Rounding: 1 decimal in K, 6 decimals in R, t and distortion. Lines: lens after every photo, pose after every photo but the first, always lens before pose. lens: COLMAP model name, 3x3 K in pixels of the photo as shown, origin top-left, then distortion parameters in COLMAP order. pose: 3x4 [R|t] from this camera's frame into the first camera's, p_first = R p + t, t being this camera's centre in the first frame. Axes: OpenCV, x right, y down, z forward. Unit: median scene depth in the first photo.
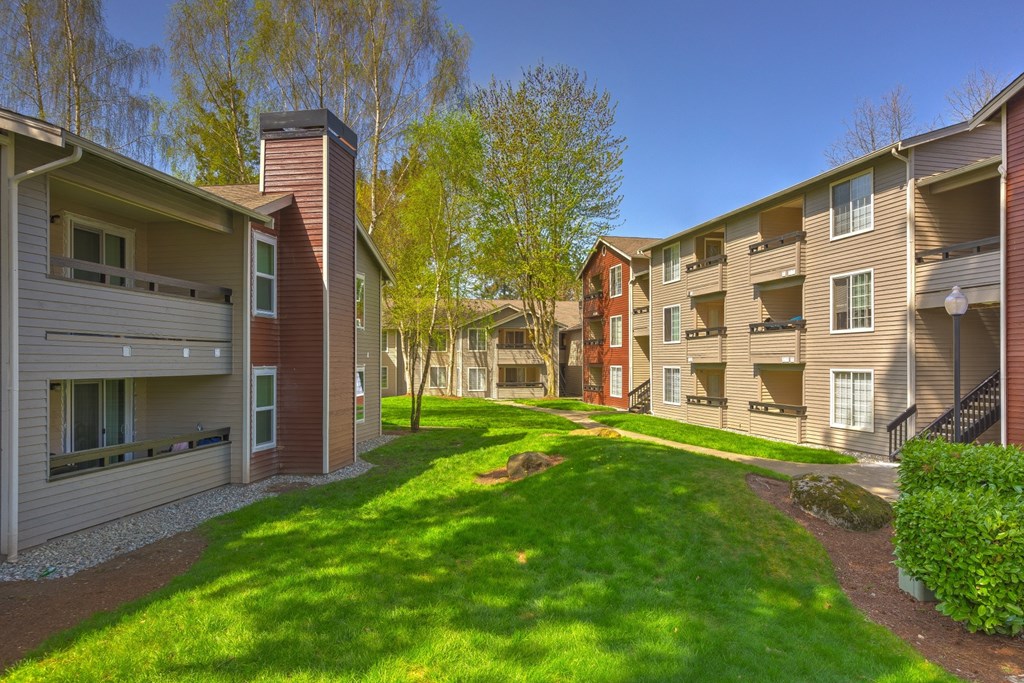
lens RADIAL K [[702.7, 0, 515.7], [0, 702.7, 353.9], [0, 0, 1]] dist [-0.000189, 0.000319]
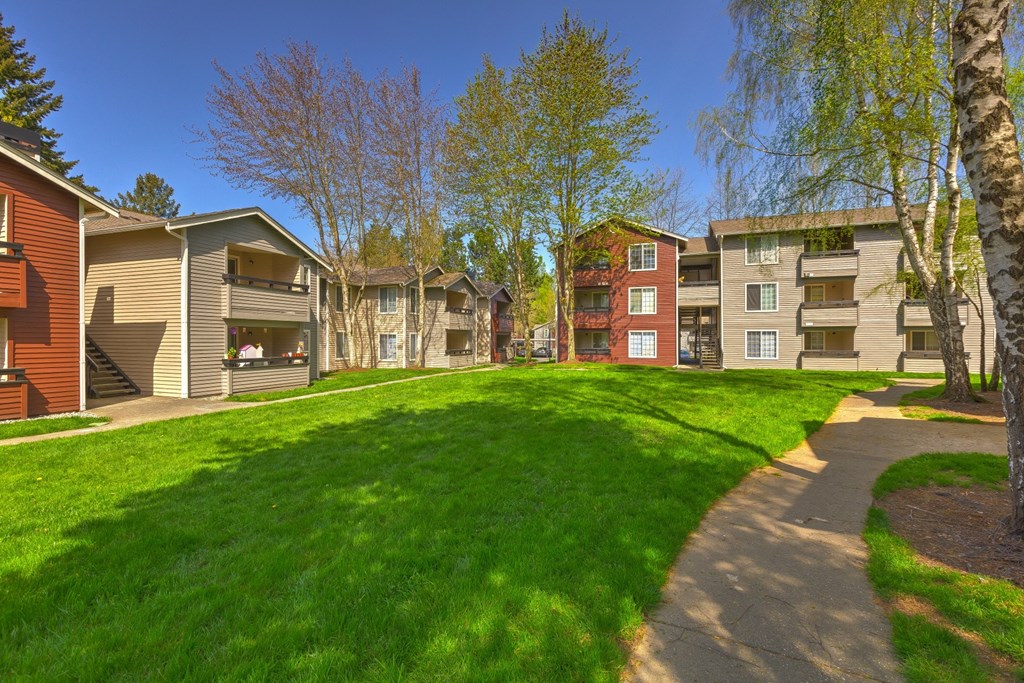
lens RADIAL K [[468.8, 0, 512.0], [0, 468.8, 341.5], [0, 0, 1]] dist [-0.001418, 0.000042]
pose [[0.532212, -0.001621, 0.846610, -0.536249], [-0.011469, 0.999893, 0.009125, 0.026200], [-0.846534, -0.014567, 0.532136, 0.668659]]
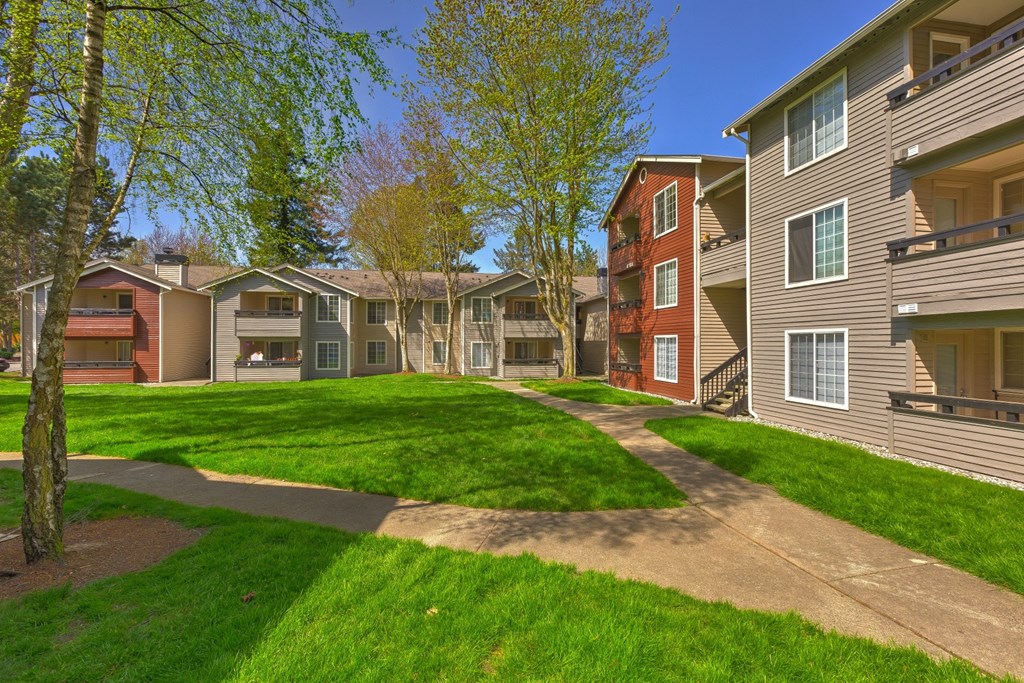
lens RADIAL K [[468.8, 0, 512.0], [0, 468.8, 341.5], [0, 0, 1]] dist [-0.001418, 0.000042]
pose [[0.998440, 0.000820, -0.055838, 0.017329], [-0.000508, 0.999984, 0.005597, 0.017644], [0.055842, -0.005560, 0.998424, 0.468894]]
